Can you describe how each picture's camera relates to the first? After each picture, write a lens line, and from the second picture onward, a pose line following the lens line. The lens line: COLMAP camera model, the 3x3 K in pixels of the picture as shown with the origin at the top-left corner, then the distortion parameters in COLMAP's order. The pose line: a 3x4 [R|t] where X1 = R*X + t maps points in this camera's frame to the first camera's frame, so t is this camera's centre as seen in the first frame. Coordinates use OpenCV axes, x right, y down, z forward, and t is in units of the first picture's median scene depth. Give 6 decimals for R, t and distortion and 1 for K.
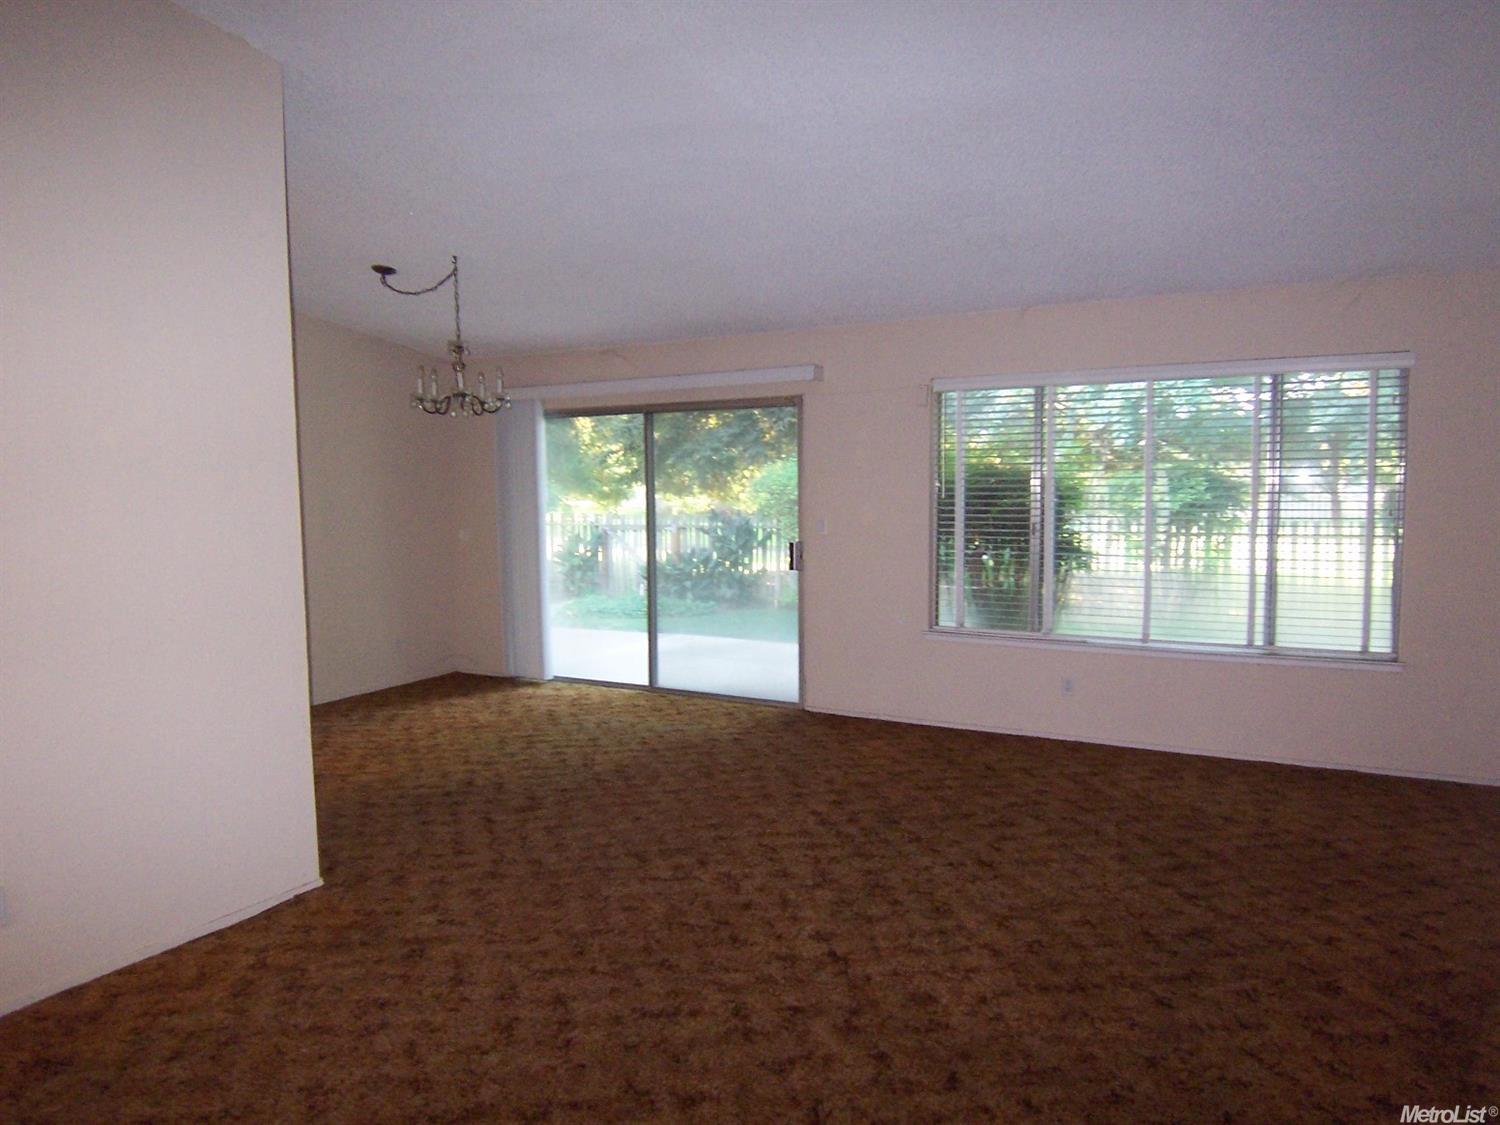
lens RADIAL K [[1005.0, 0, 750.0], [0, 1005.0, 562.5], [0, 0, 1]] dist [0.001493, -0.061517]
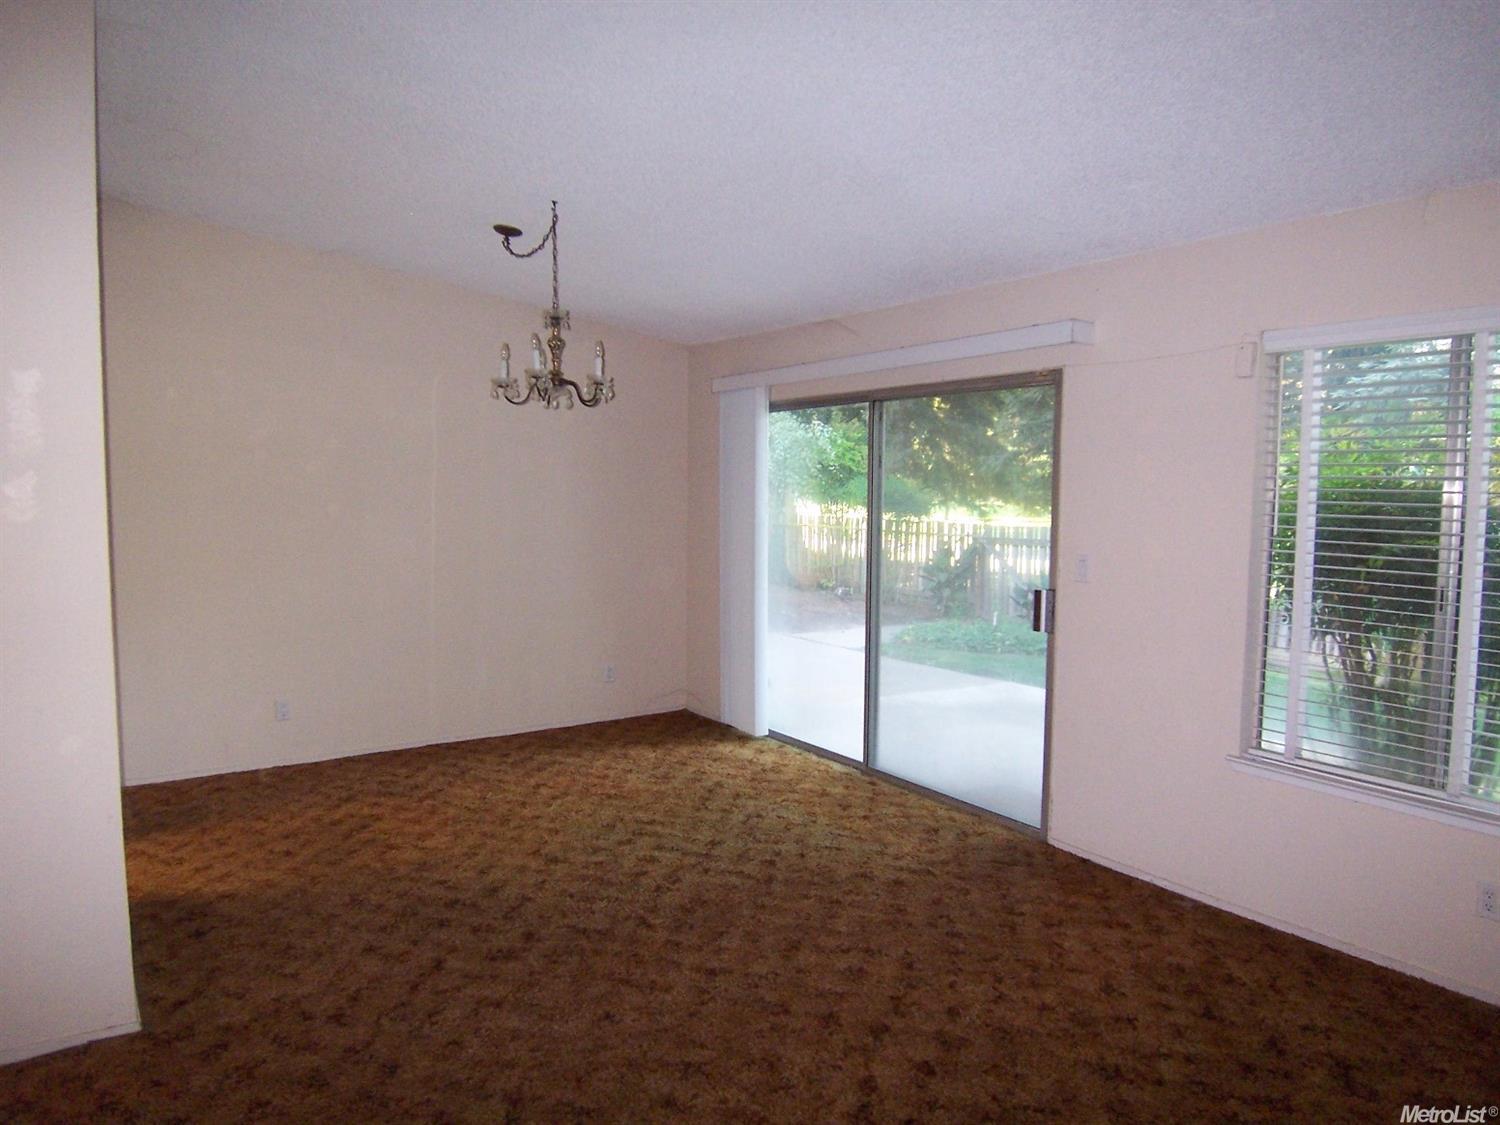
lens RADIAL K [[1005.0, 0, 750.0], [0, 1005.0, 562.5], [0, 0, 1]] dist [0.001493, -0.061517]
pose [[0.885714, 0.052312, -0.461275, 0.202332], [-0.051920, 0.998559, 0.013551, -0.042478], [0.461320, 0.011947, 0.887154, 0.365671]]
